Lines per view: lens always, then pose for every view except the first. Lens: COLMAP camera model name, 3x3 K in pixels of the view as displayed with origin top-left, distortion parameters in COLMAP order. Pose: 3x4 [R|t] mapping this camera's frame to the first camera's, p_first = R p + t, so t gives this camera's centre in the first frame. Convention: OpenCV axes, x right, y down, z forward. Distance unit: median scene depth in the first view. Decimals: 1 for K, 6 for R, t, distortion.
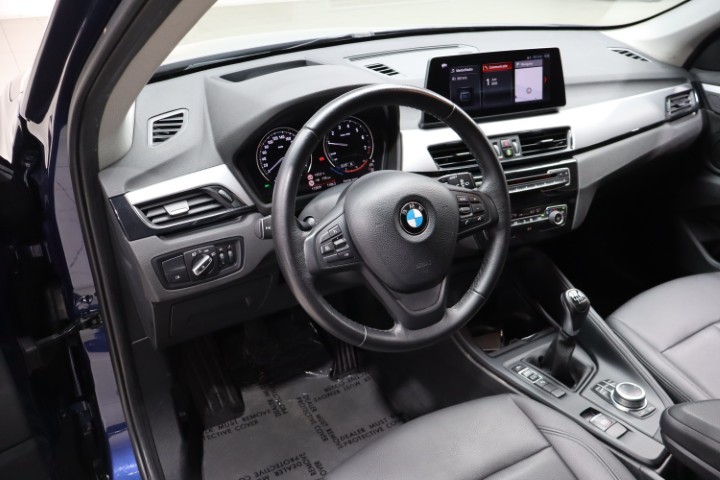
lens RADIAL K [[595.5, 0, 360.0], [0, 595.5, 240.0], [0, 0, 1]] dist [0.000922, -0.112697]
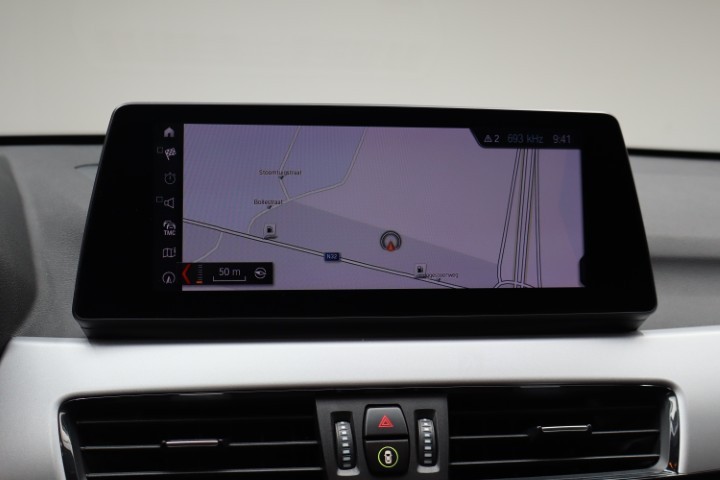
lens RADIAL K [[798.2, 0, 360.0], [0, 798.2, 240.0], [0, 0, 1]] dist [-0.012599, -0.010898]
pose [[0.968883, 0.054357, -0.241475, 0.317692], [-0.136758, 0.930715, -0.339214, -0.115206], [0.206306, 0.361683, 0.909188, 0.644427]]
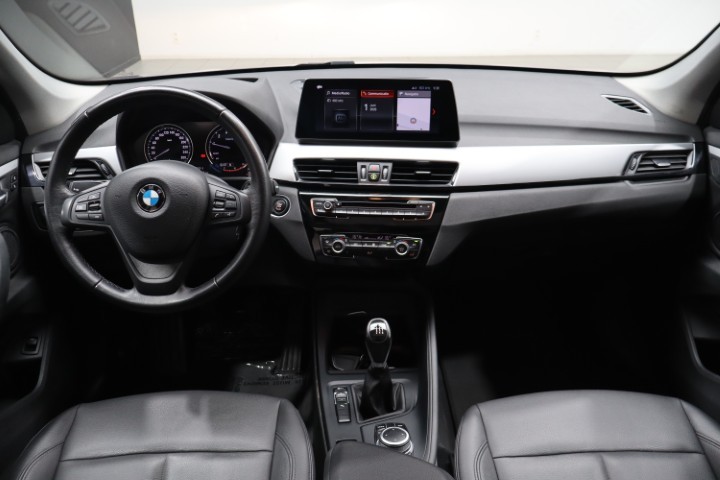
lens RADIAL K [[595.5, 0, 360.0], [0, 595.5, 240.0], [0, 0, 1]] dist [0.000922, -0.112697]
pose [[0.884636, 0.185488, -0.427801, 0.685170], [-0.217081, 0.975813, -0.025797, -0.010540], [0.412669, 0.115689, 0.903505, 0.083344]]
